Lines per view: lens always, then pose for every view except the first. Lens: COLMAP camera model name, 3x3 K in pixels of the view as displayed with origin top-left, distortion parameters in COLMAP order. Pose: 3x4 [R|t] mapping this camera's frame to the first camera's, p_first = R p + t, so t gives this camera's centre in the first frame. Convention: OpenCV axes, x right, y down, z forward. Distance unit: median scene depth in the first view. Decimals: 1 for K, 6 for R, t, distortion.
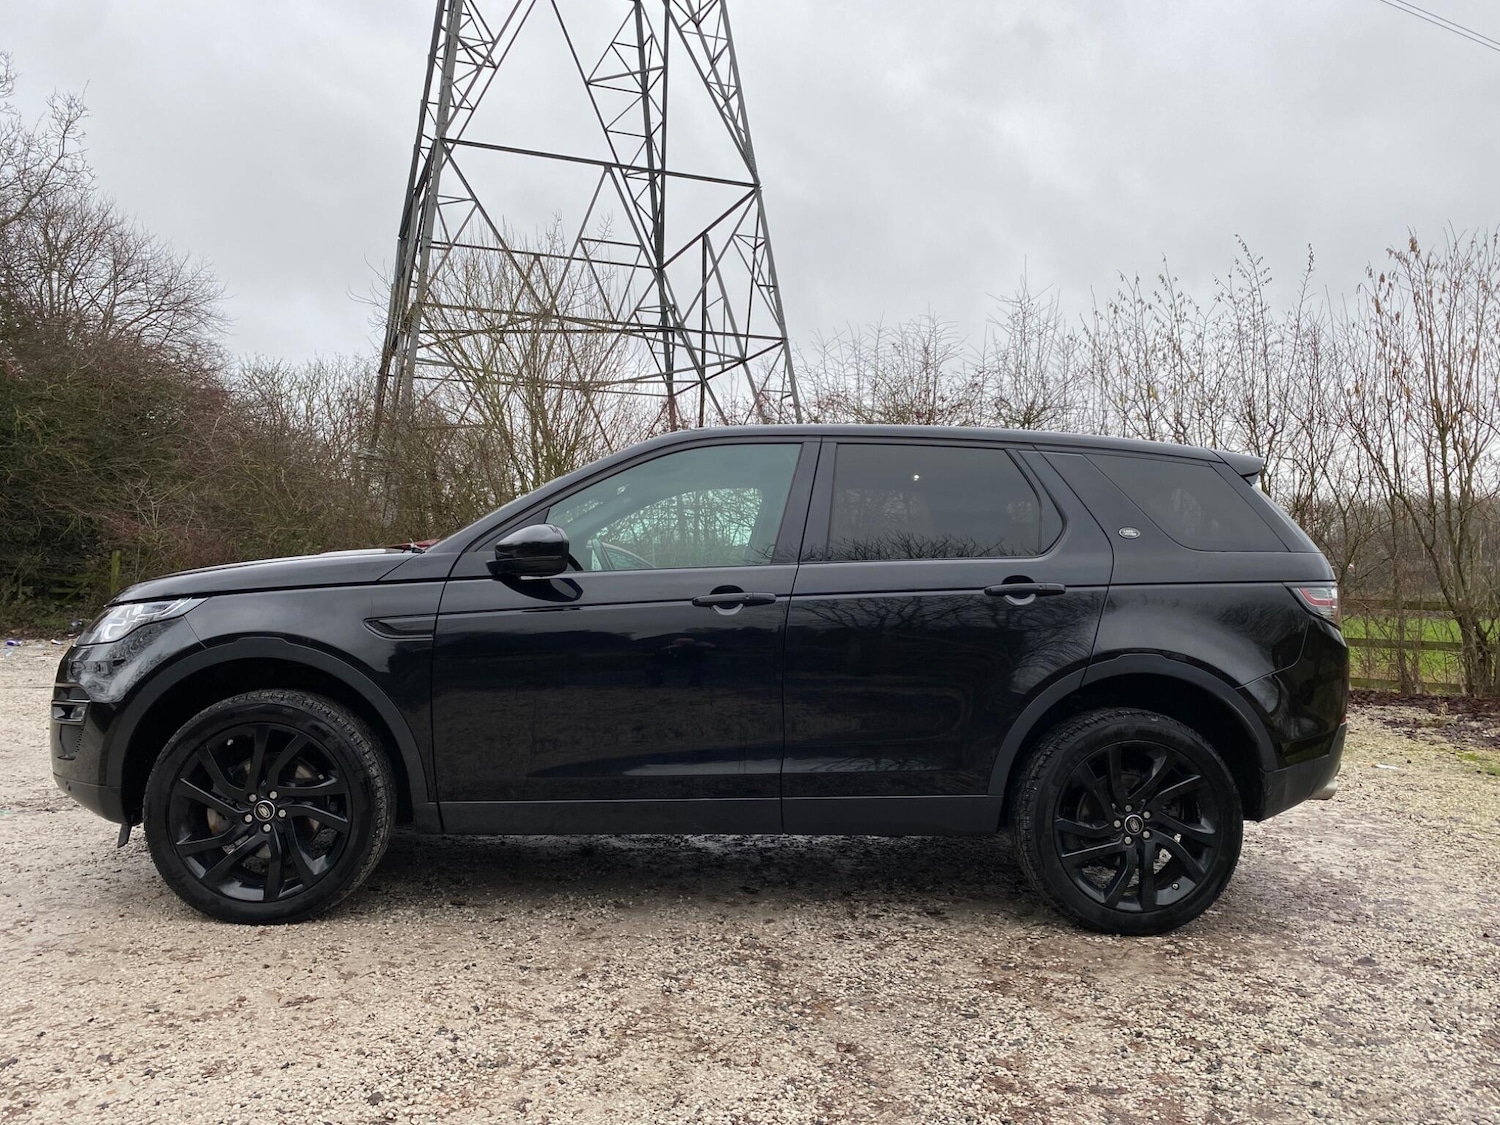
lens RADIAL K [[1158.4, 0, 750.0], [0, 1158.4, 562.5], [0, 0, 1]] dist [0.011169, -0.011340]
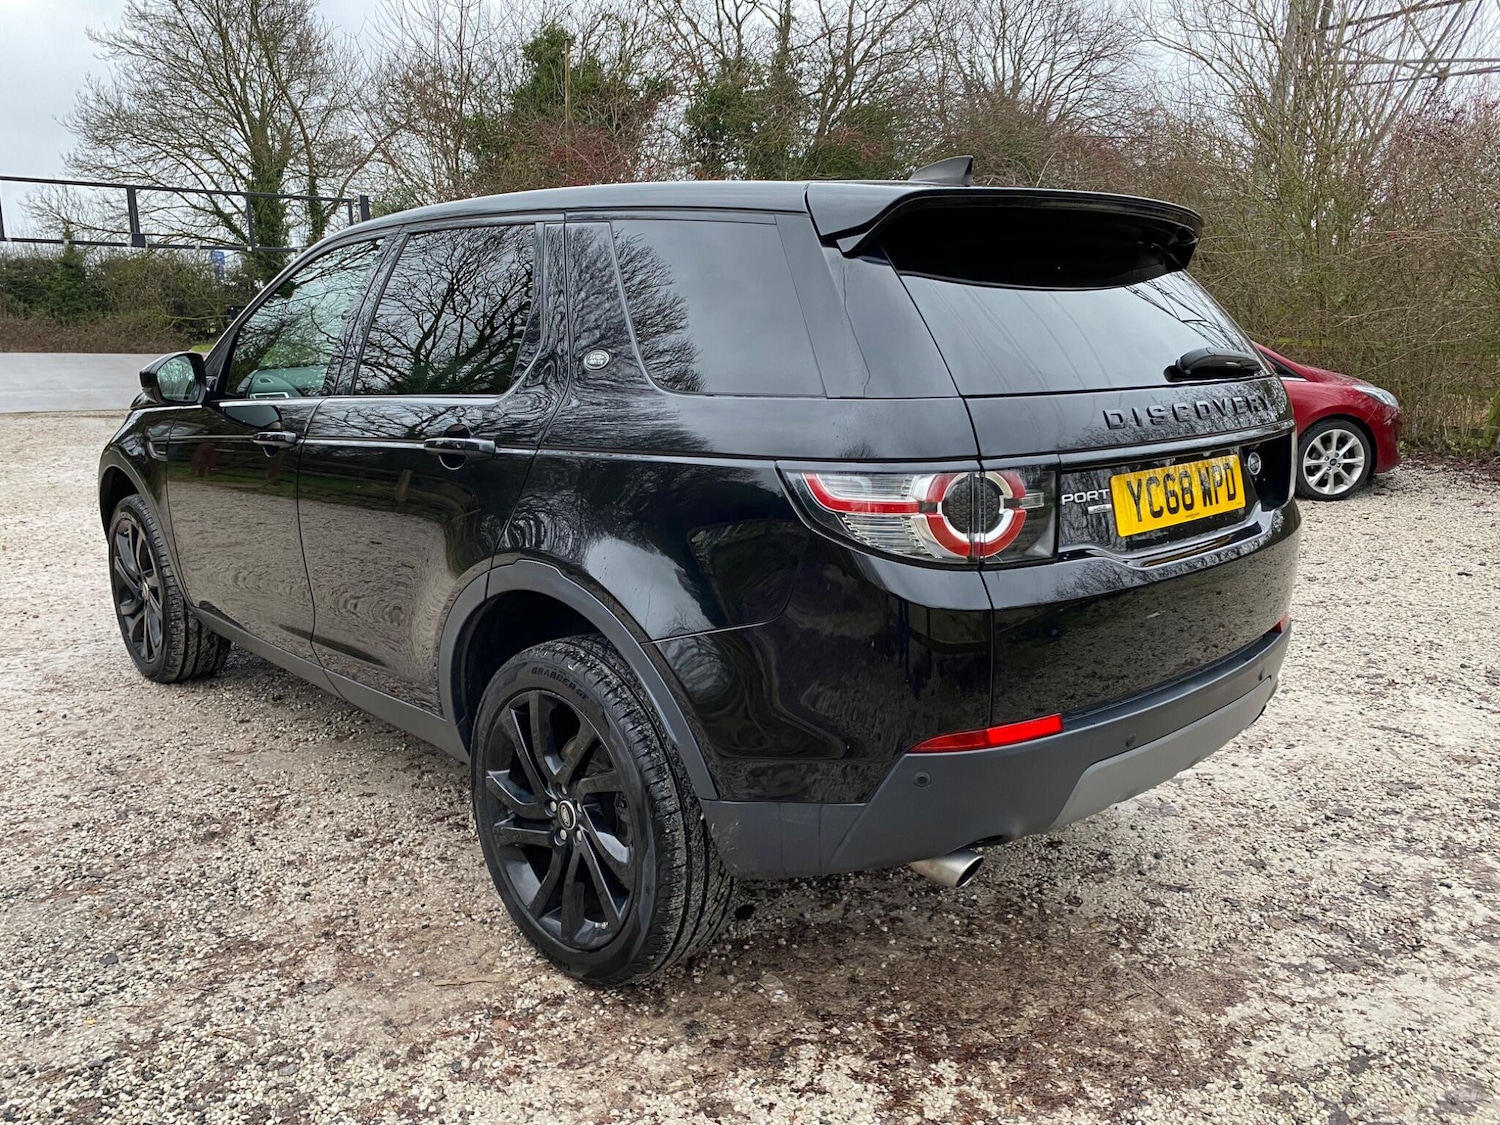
lens RADIAL K [[1158.4, 0, 750.0], [0, 1158.4, 562.5], [0, 0, 1]] dist [0.011169, -0.011340]
pose [[0.643031, 0.137433, -0.753408, 0.961205], [0.028084, 0.978873, 0.202530, -0.047786], [0.765325, -0.151392, 0.625586, 0.764548]]
